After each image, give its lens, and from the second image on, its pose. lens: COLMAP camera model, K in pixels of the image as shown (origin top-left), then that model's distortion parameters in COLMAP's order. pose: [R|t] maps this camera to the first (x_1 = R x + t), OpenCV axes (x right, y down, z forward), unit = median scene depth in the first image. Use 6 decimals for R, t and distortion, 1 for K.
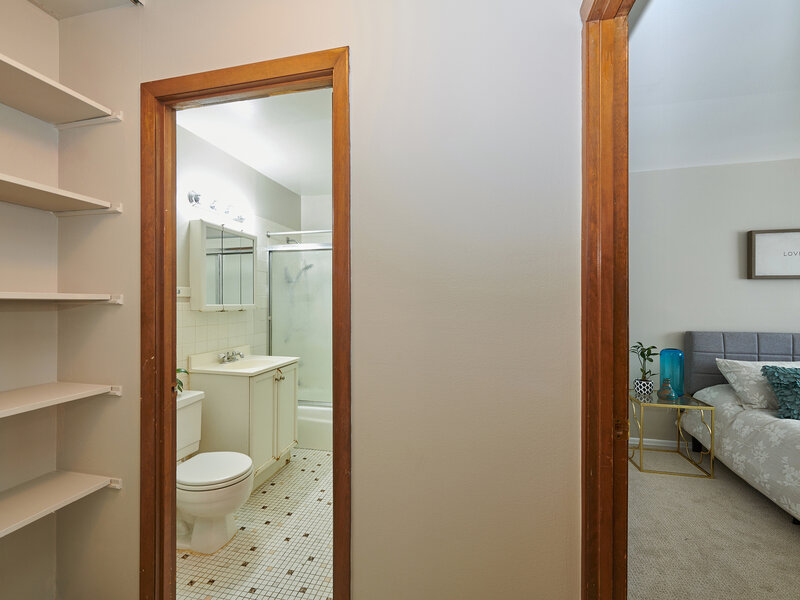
lens RADIAL K [[366.0, 0, 387.4], [0, 366.0, 300.8], [0, 0, 1]] dist [0.001514, 0.000052]
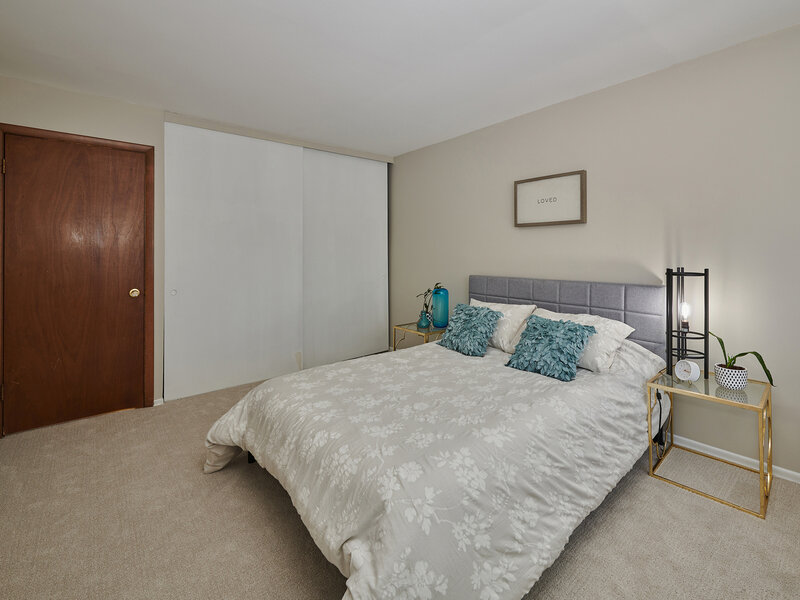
lens RADIAL K [[357.9, 0, 401.1], [0, 357.9, 250.1], [0, 0, 1]] dist [0.000187, -0.000014]
pose [[0.812366, -0.004926, -0.583127, 1.403968], [0.004817, 0.999987, -0.001738, 0.007520], [0.583127, -0.001397, 0.812379, -0.033790]]
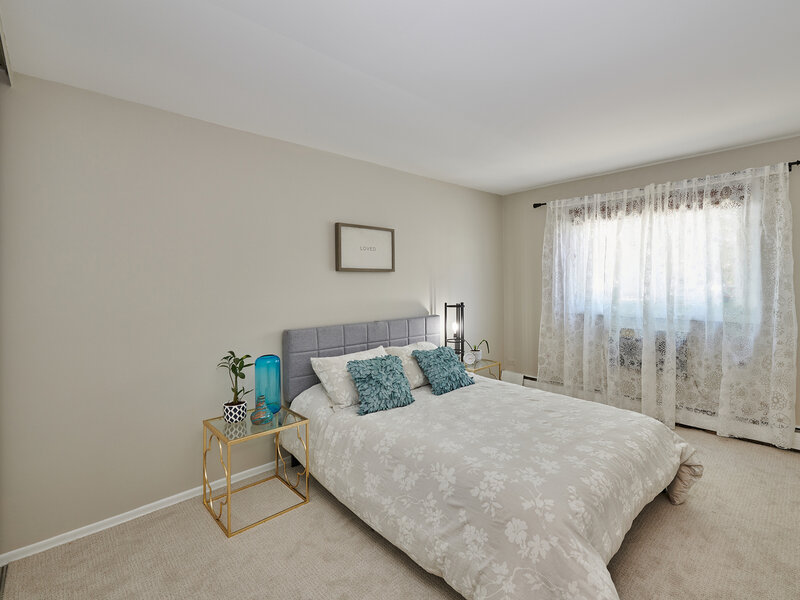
lens RADIAL K [[380.9, 0, 436.8], [0, 380.9, 283.0], [0, 0, 1]] dist [0.000376, -0.000014]
pose [[0.513941, -0.008829, 0.857780, 0.253285], [0.008287, 0.999951, 0.005327, -0.032665], [-0.857786, 0.004371, 0.513989, 0.250517]]
